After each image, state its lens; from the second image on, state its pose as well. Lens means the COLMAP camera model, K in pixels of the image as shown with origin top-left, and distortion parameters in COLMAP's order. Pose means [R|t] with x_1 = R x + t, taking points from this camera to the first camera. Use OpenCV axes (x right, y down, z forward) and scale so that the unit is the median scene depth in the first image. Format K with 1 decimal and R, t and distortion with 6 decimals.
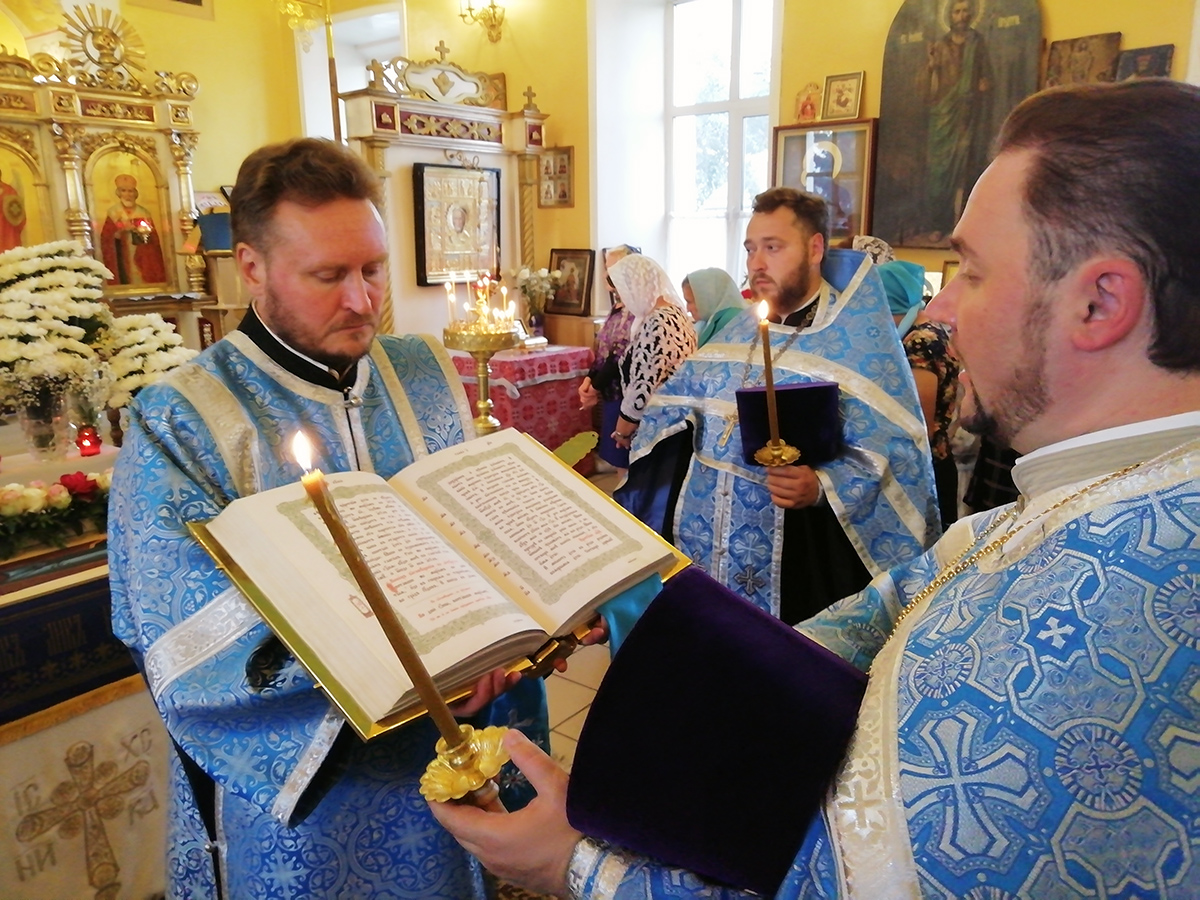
lens RADIAL K [[902.7, 0, 609.1], [0, 902.7, 441.7], [0, 0, 1]] dist [-0.010676, 0.032779]
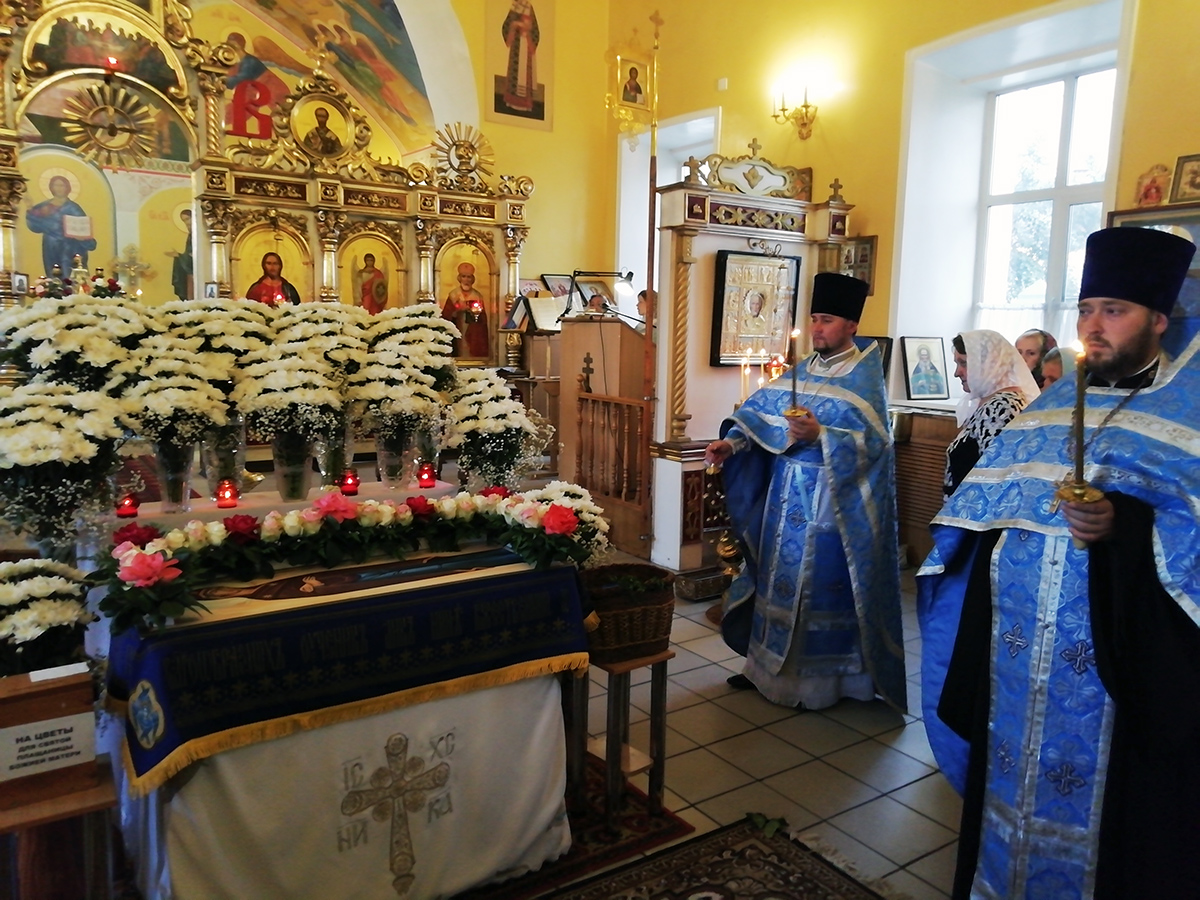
lens RADIAL K [[899.3, 0, 607.7], [0, 899.3, 429.9], [0, 0, 1]] dist [0.043465, -0.036372]
pose [[0.952423, 0.062115, -0.298382, -0.010792], [-0.097234, 0.989779, -0.104322, 0.018044], [0.288852, 0.128372, 0.948728, -0.008880]]
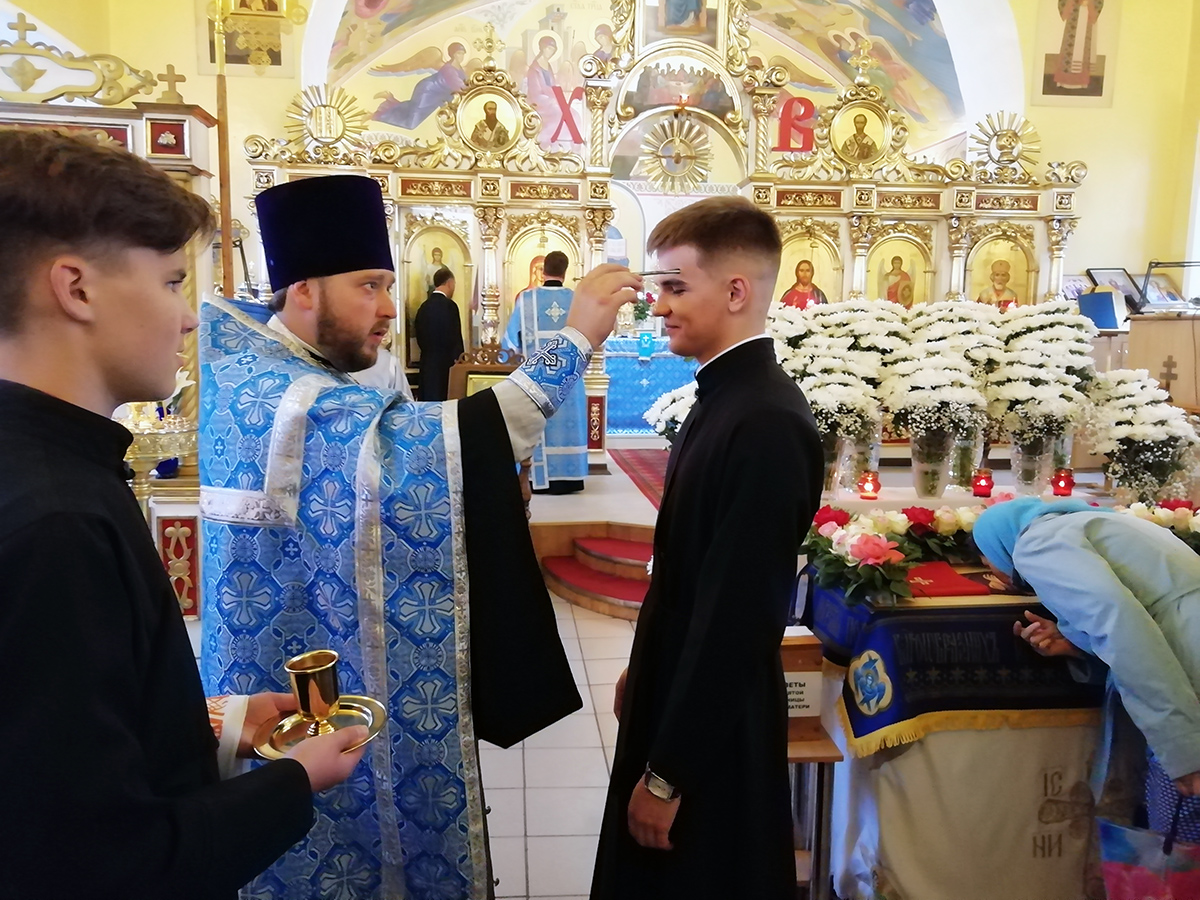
lens RADIAL K [[906.7, 0, 581.6], [0, 906.7, 432.6], [0, 0, 1]] dist [0.021707, -0.007528]
pose [[0.689010, 0.097284, -0.718193, -0.091816], [-0.179703, 0.982937, -0.039255, 0.039562], [0.702120, 0.156108, 0.694736, -0.072138]]
